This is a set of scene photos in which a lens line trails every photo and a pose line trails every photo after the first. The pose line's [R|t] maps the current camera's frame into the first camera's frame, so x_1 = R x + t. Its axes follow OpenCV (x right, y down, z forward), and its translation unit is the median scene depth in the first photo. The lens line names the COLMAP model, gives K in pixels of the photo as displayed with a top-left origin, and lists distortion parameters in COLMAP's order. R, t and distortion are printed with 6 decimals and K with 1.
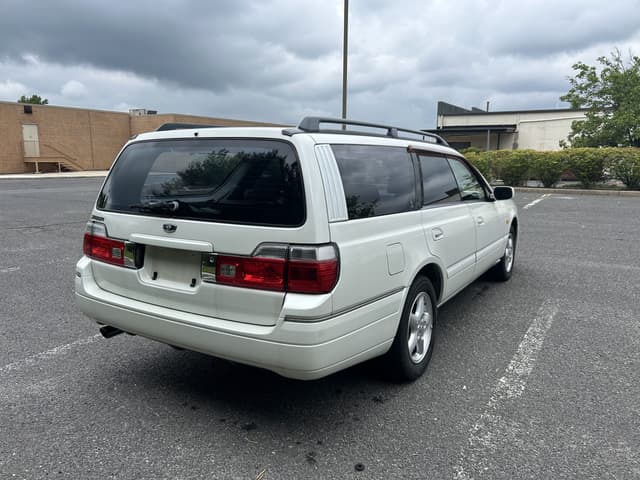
lens RADIAL K [[482.9, 0, 322.7], [0, 482.9, 242.2], [0, 0, 1]] dist [0.053296, -0.055966]
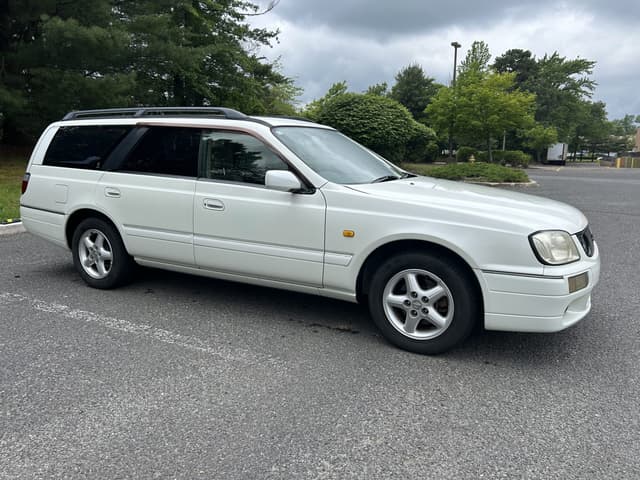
lens RADIAL K [[482.9, 0, 322.7], [0, 482.9, 240.5], [0, 0, 1]] dist [0.053296, -0.055966]
pose [[0.054782, 0.183772, -0.981441, 0.144361], [-0.176074, 0.969292, 0.171669, -0.019735], [0.982851, 0.163402, 0.085458, 0.135647]]
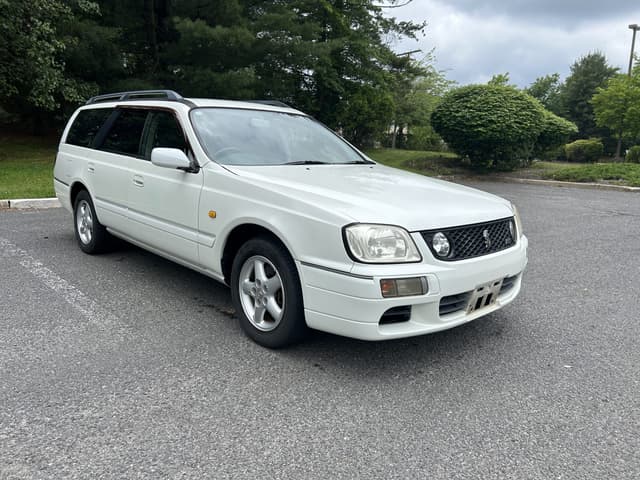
lens RADIAL K [[482.9, 0, 323.0], [0, 482.9, 238.4], [0, 0, 1]] dist [0.053296, -0.055966]
pose [[-0.268115, 0.179383, -0.946539, 0.135329], [-0.194862, 0.952106, 0.235634, -0.027043], [0.943474, 0.247621, -0.220319, 0.187611]]
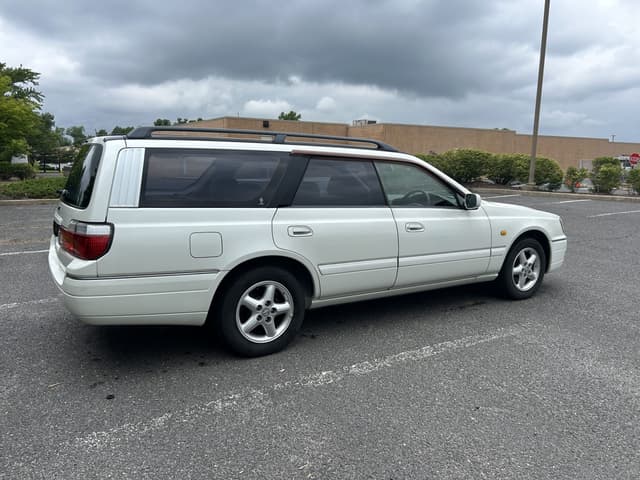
lens RADIAL K [[482.9, 0, 321.9], [0, 482.9, 244.6], [0, 0, 1]] dist [0.053296, -0.055966]
pose [[0.891938, 0.081715, -0.444713, 0.071476], [-0.086101, 0.996232, 0.010368, -0.000234], [0.443885, 0.029043, 0.895613, 0.004838]]
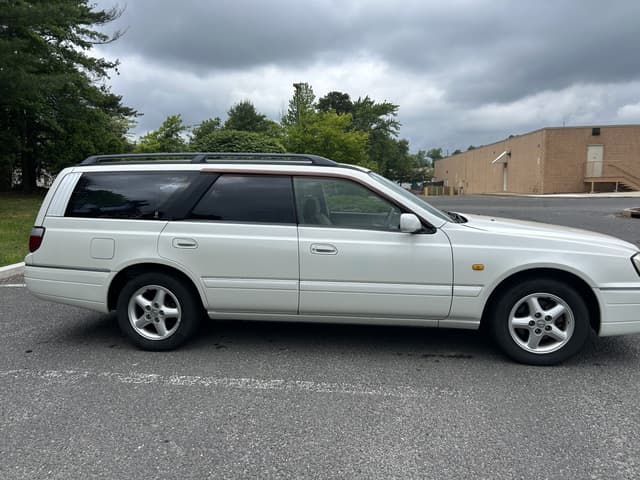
lens RADIAL K [[482.9, 0, 321.9], [0, 482.9, 241.4], [0, 0, 1]] dist [0.053296, -0.055966]
pose [[0.395827, 0.107083, -0.912060, 0.134954], [-0.144519, 0.988066, 0.053287, -0.012414], [0.906882, 0.110717, 0.406579, 0.076697]]
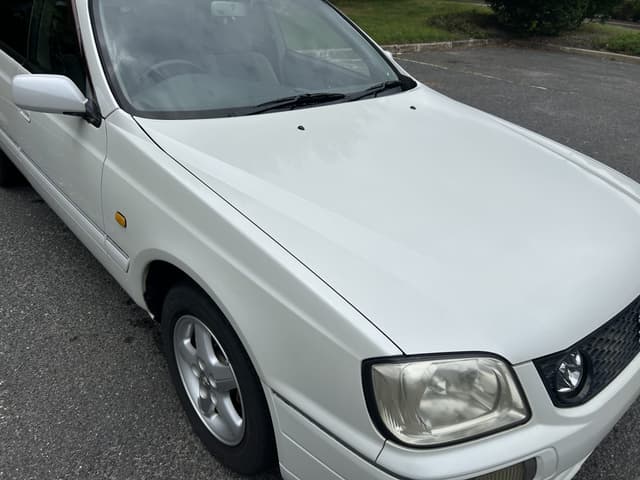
lens RADIAL K [[482.9, 0, 323.6], [0, 482.9, 234.2], [0, 0, 1]] dist [0.053296, -0.055966]
pose [[-0.287844, 0.431324, -0.855047, 0.092483], [-0.228001, 0.836297, 0.498621, -0.033957], [0.930140, 0.338477, -0.142381, 0.174051]]
